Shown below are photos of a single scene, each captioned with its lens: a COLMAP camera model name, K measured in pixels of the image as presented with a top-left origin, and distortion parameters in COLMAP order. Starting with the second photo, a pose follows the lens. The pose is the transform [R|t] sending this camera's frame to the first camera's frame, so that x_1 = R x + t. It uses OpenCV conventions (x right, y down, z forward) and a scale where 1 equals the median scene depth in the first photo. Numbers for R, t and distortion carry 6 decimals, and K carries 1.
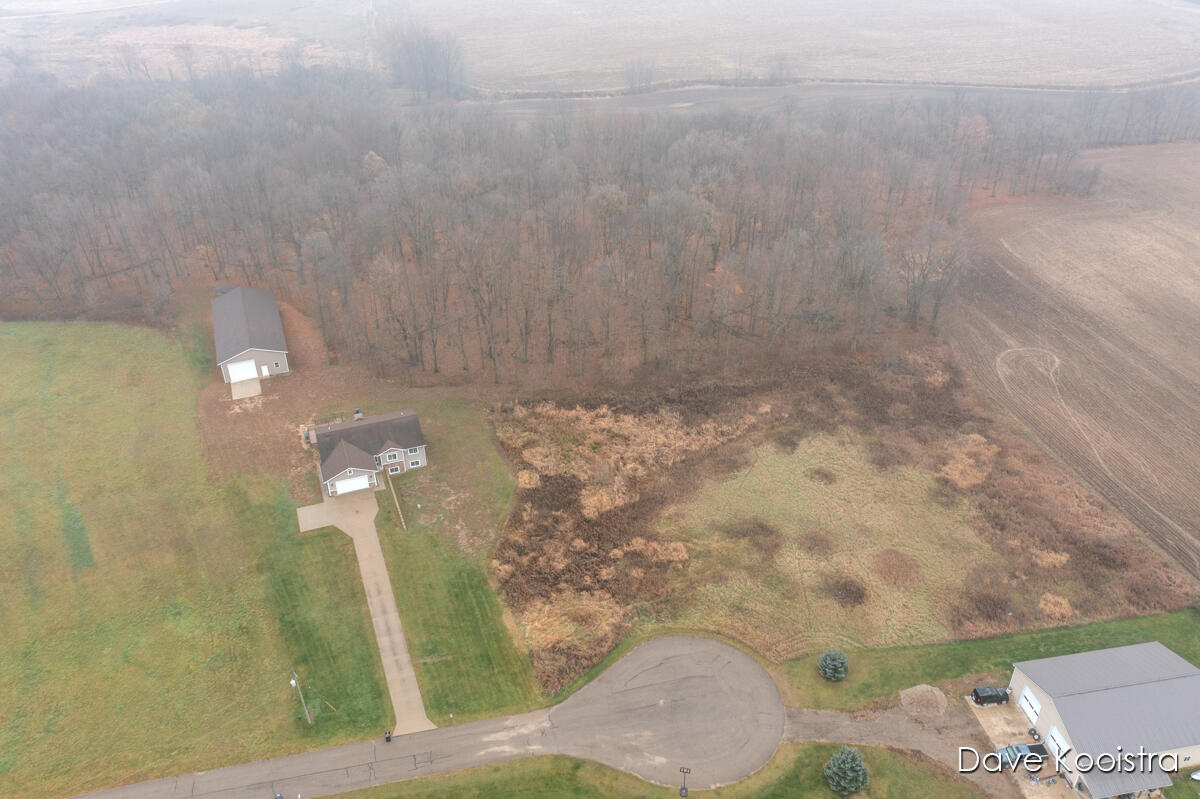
lens RADIAL K [[943.4, 0, 600.8], [0, 943.4, 398.9], [0, 0, 1]] dist [-0.024089, 0.007929]
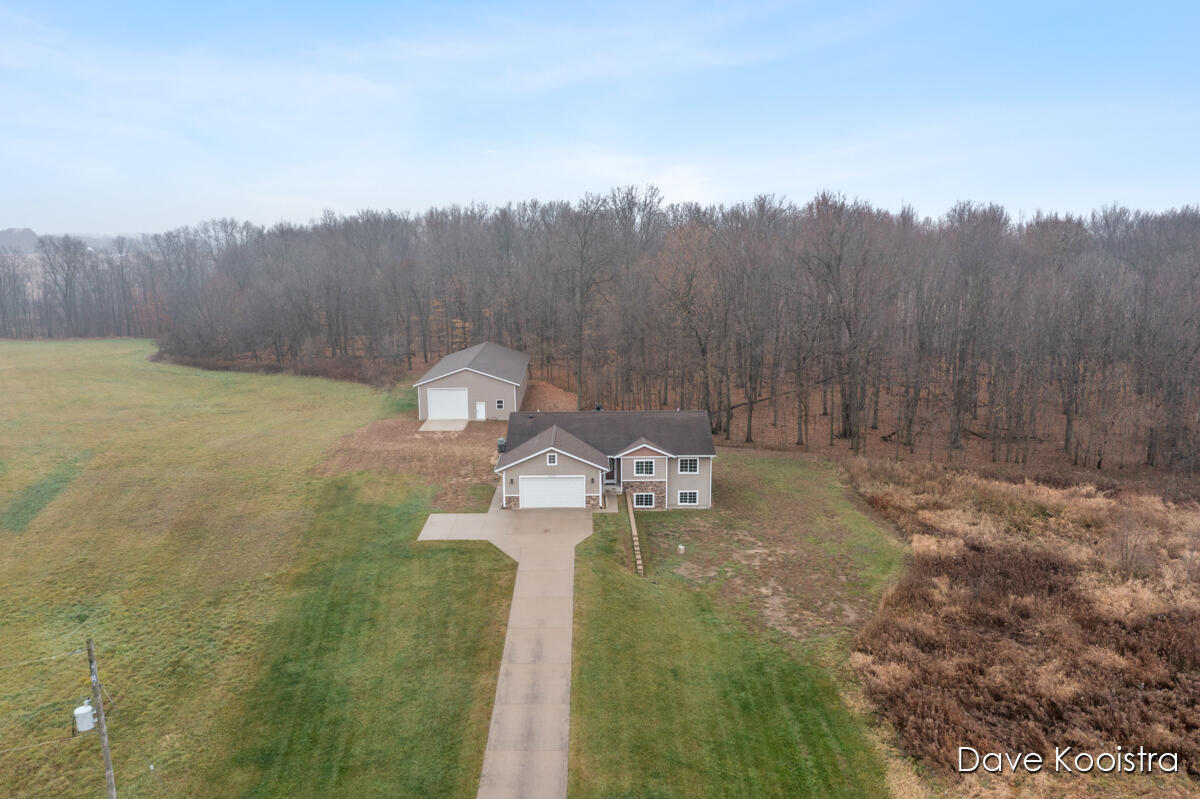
lens RADIAL K [[943.4, 0, 602.9], [0, 943.4, 398.8], [0, 0, 1]] dist [-0.024089, 0.007929]
pose [[0.940888, 0.059179, -0.333509, -0.086934], [-0.180975, 0.920129, -0.347291, 0.215805], [0.286319, 0.387119, 0.876448, 0.592258]]
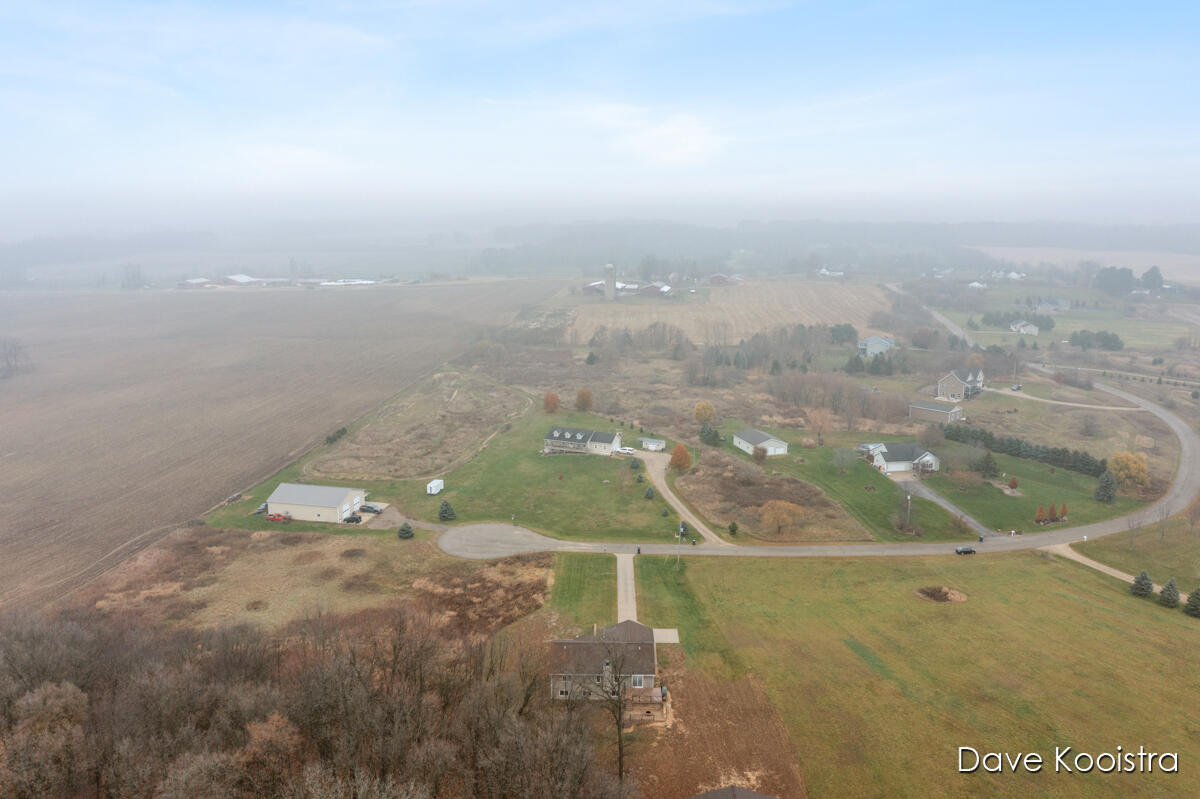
lens RADIAL K [[943.4, 0, 601.1], [0, 943.4, 402.3], [0, 0, 1]] dist [-0.024089, 0.007929]
pose [[-0.931105, -0.076484, 0.356641, -0.628506], [0.189601, 0.733799, 0.652373, -0.871444], [-0.311599, 0.675047, -0.668743, 1.617698]]
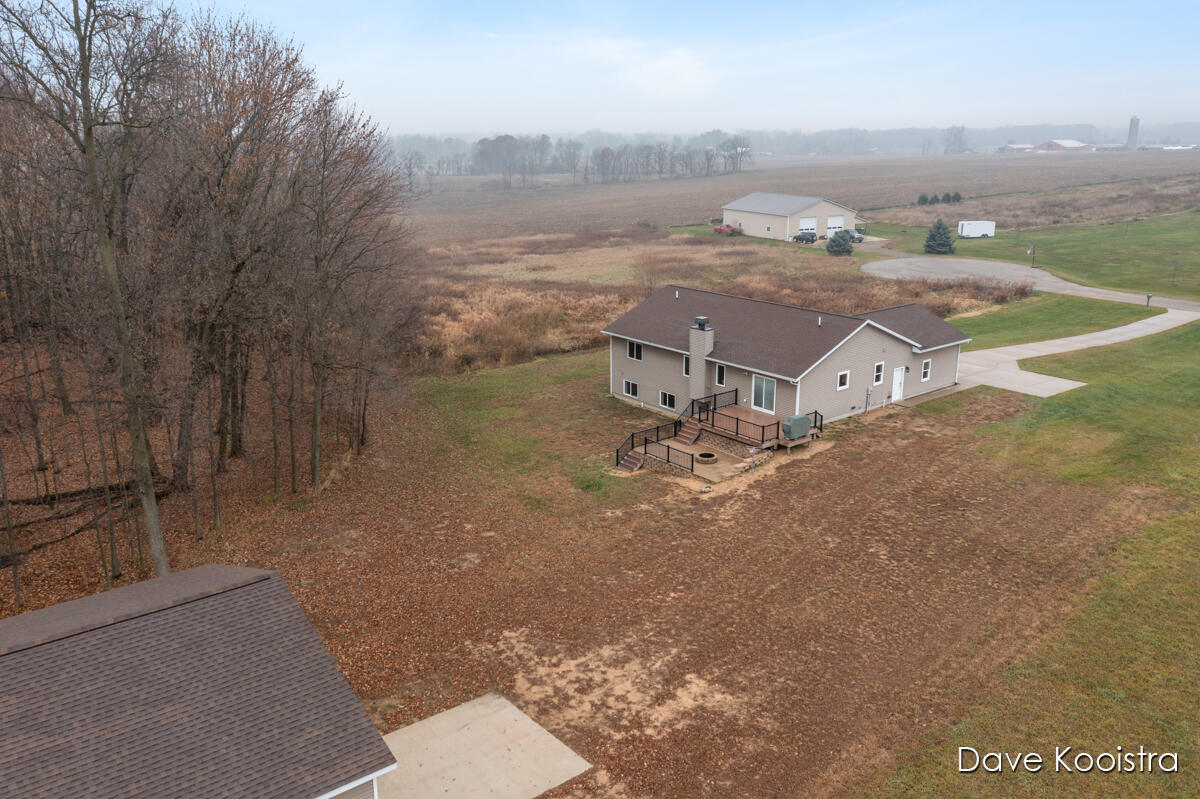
lens RADIAL K [[943.4, 0, 603.6], [0, 943.4, 395.7], [0, 0, 1]] dist [-0.024089, 0.007929]
pose [[-0.298735, -0.250691, 0.920821, -0.641291], [0.508080, 0.774992, 0.375822, -0.126032], [-0.807844, 0.580122, -0.104146, 1.205856]]
